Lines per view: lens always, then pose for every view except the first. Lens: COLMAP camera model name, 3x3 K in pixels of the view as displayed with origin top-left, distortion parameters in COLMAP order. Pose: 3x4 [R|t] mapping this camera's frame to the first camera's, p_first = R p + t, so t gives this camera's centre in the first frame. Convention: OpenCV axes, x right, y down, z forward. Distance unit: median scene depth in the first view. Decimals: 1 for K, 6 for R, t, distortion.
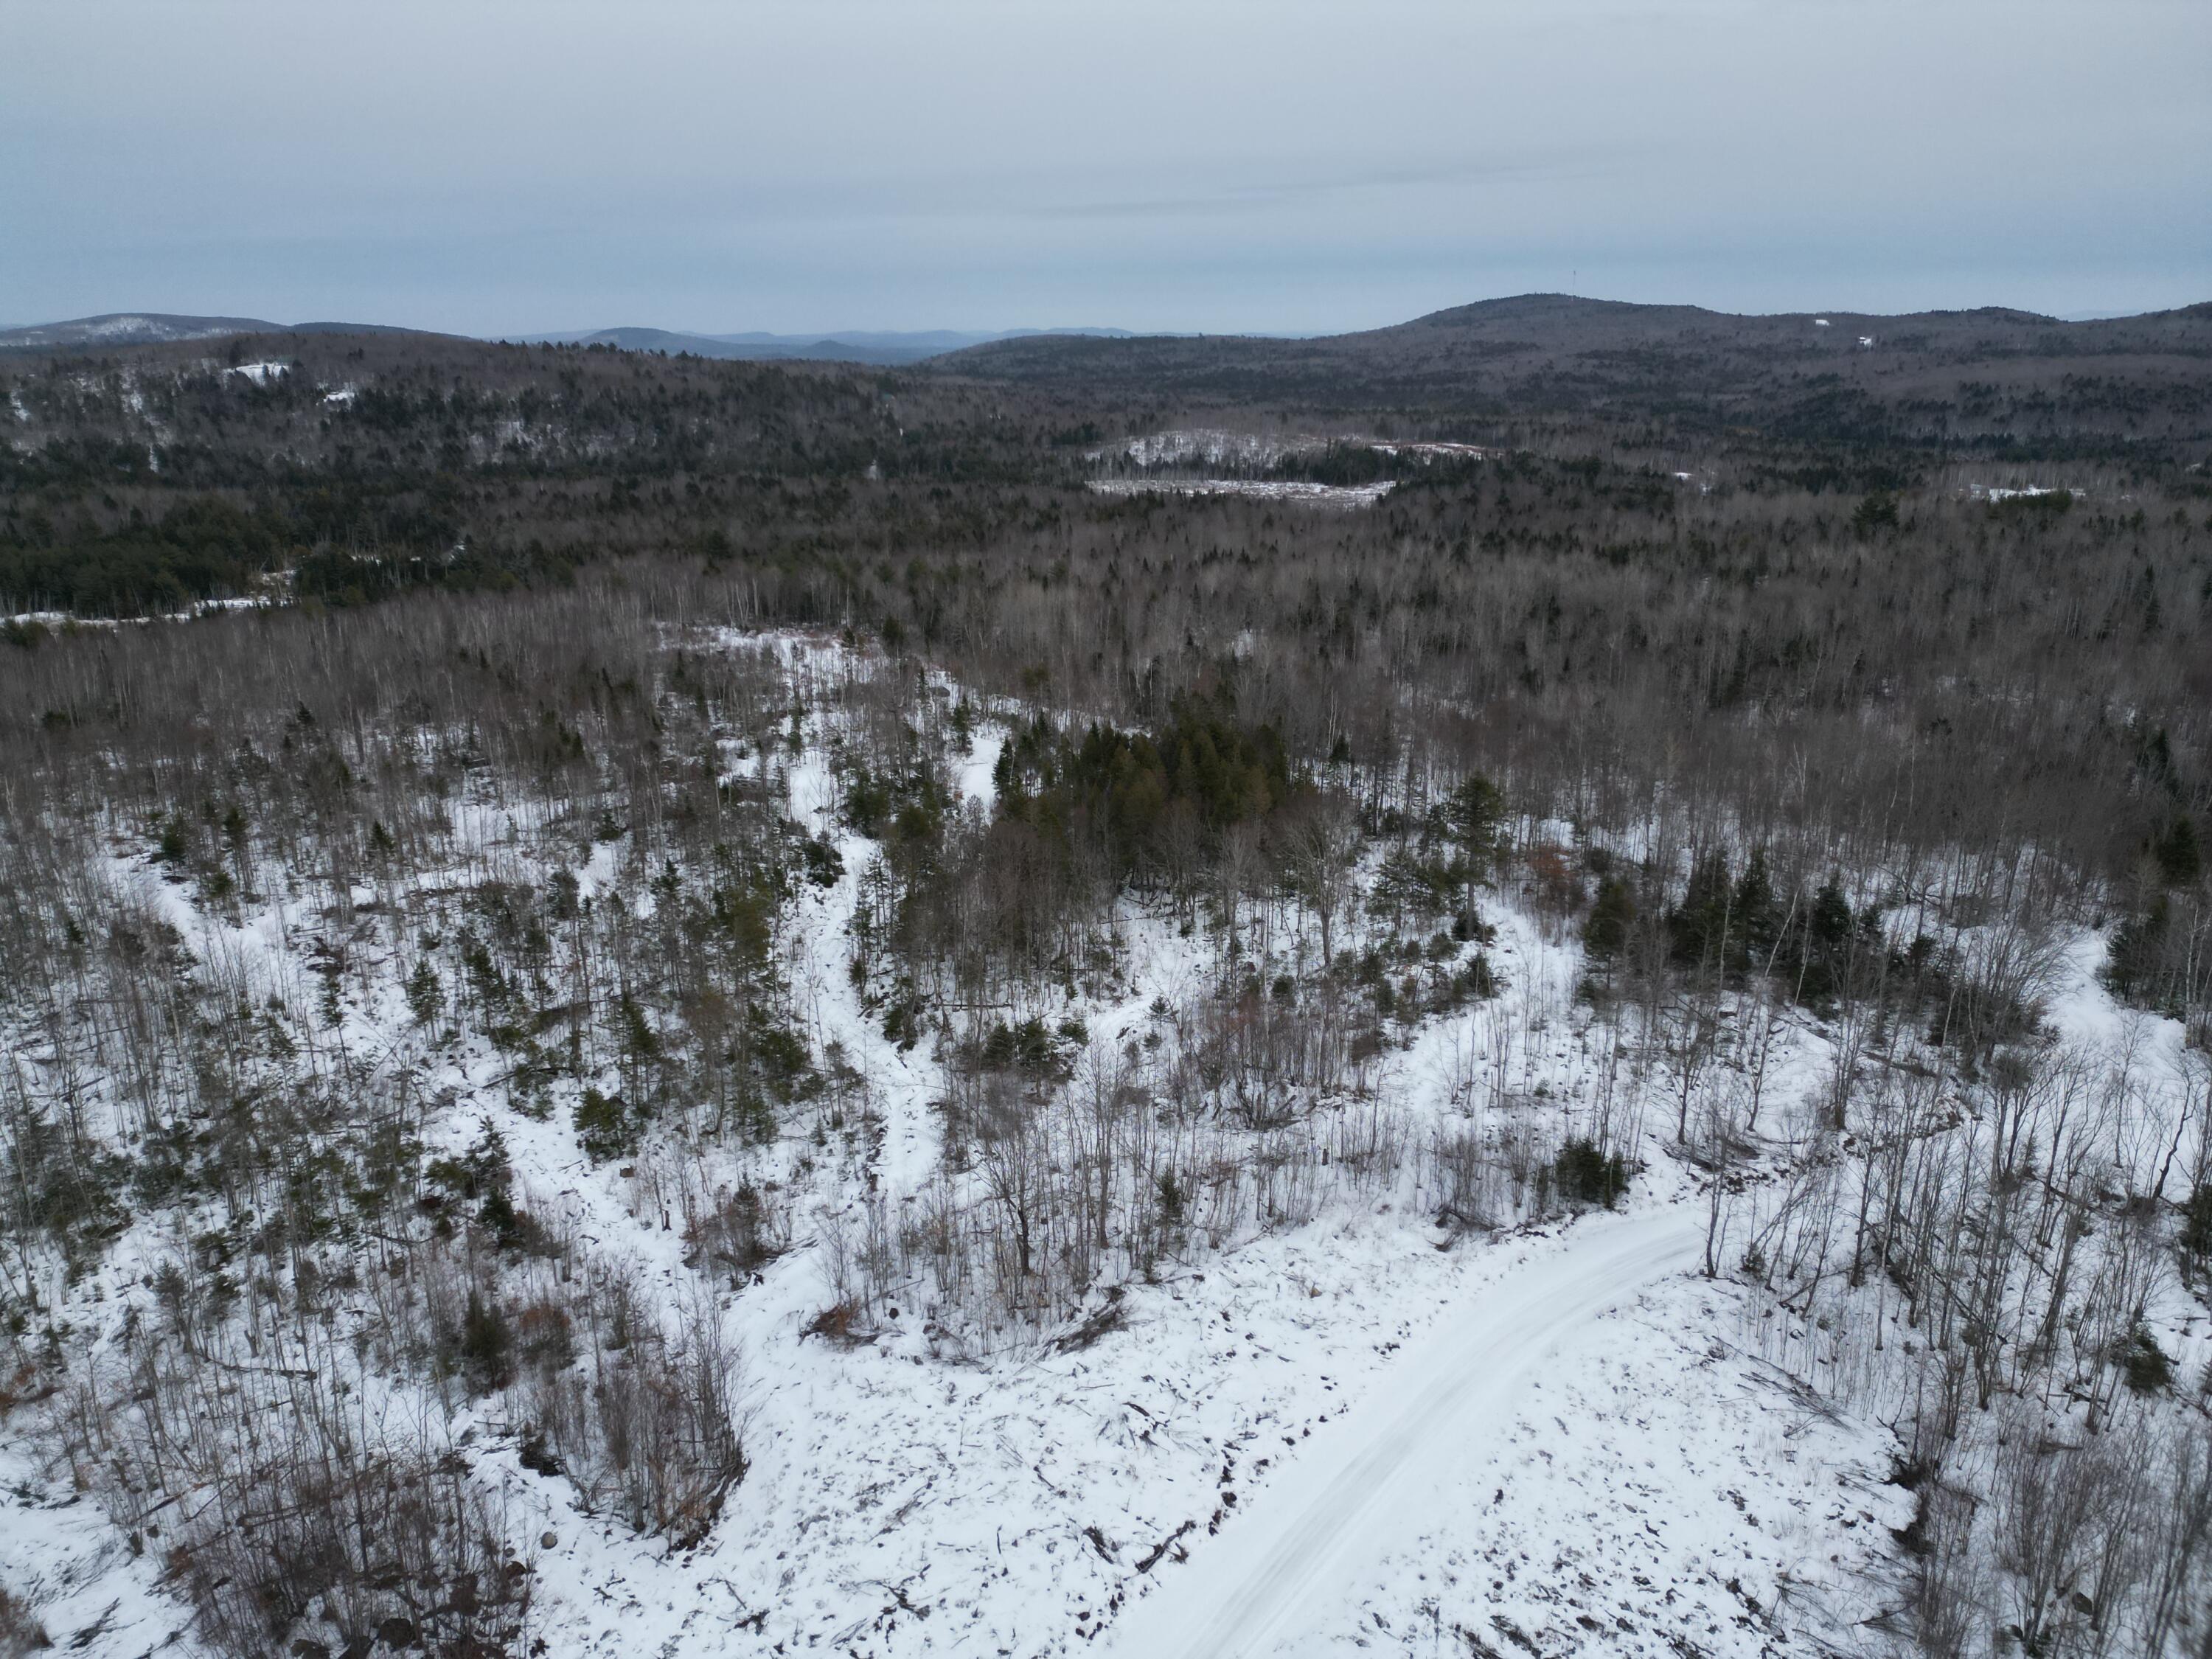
lens RADIAL K [[1521.3, 0, 1106.0], [0, 1521.3, 829.5], [0, 0, 1]] dist [0.096171, -0.101413]
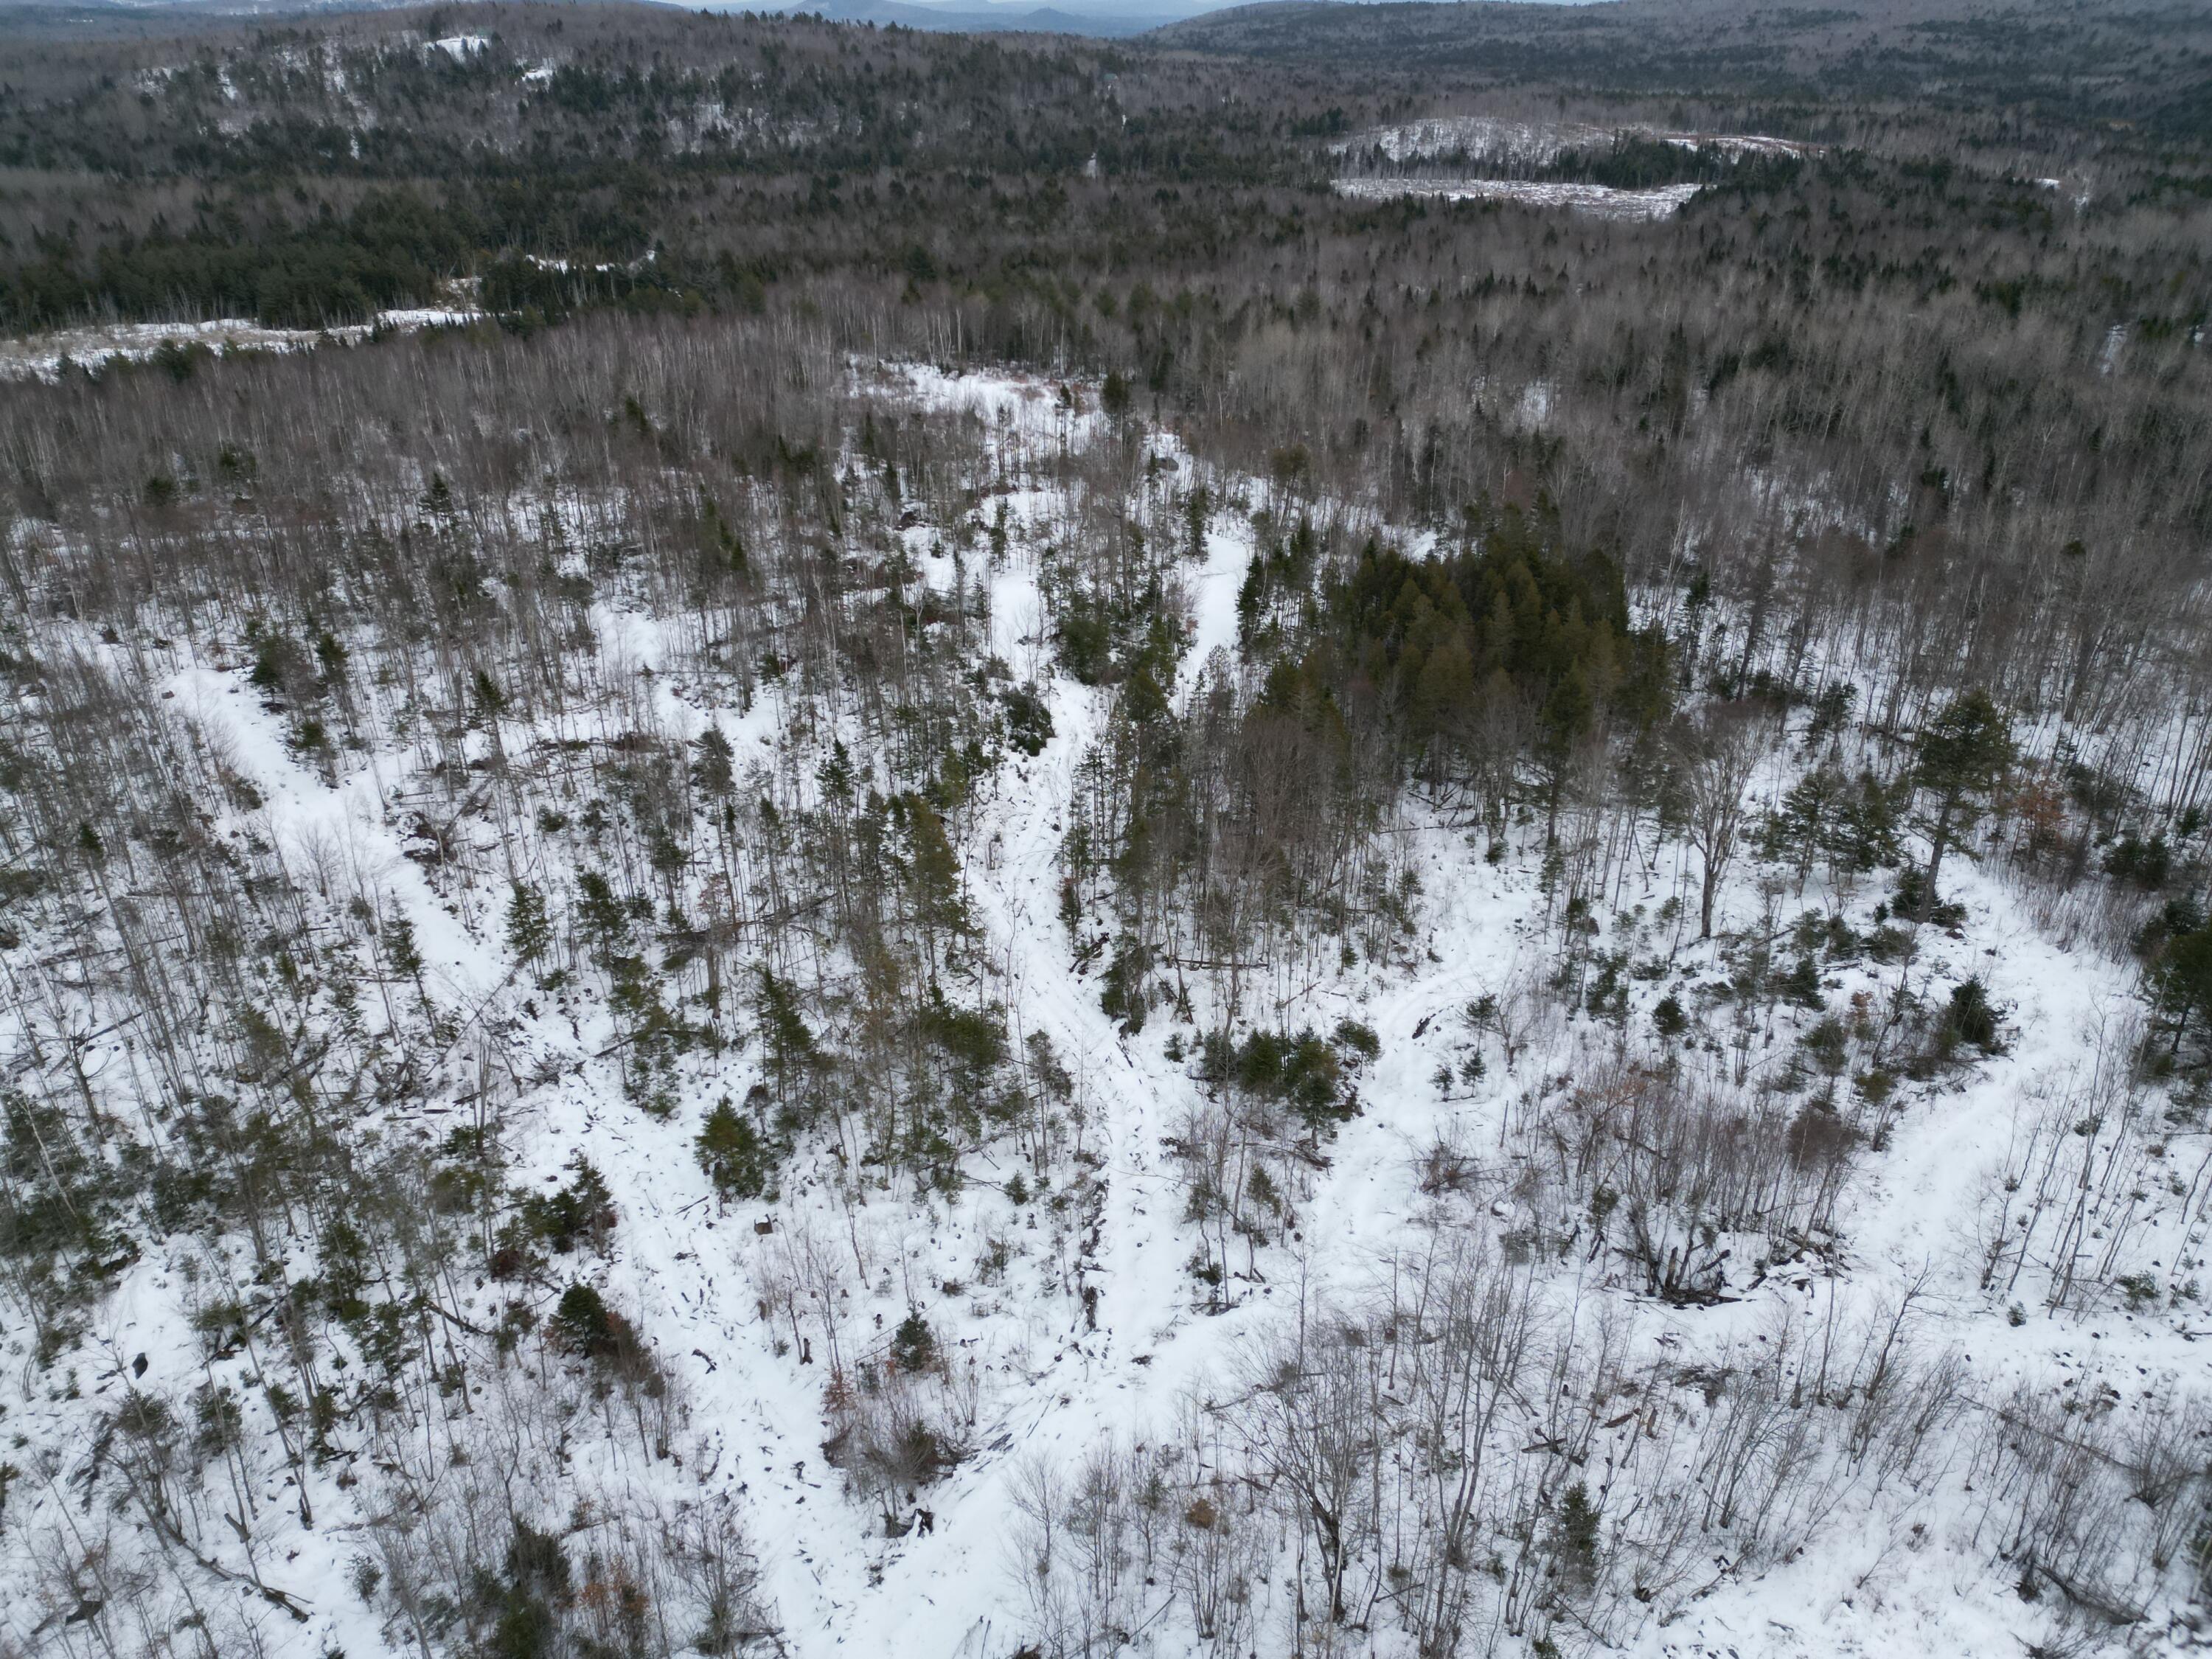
lens RADIAL K [[1521.3, 0, 1106.0], [0, 1521.3, 829.5], [0, 0, 1]] dist [0.096171, -0.101413]
pose [[0.990691, 0.065381, -0.119400, -0.039721], [-0.043037, 0.982552, 0.180940, -0.060600], [0.129147, -0.174117, 0.976219, 0.185097]]
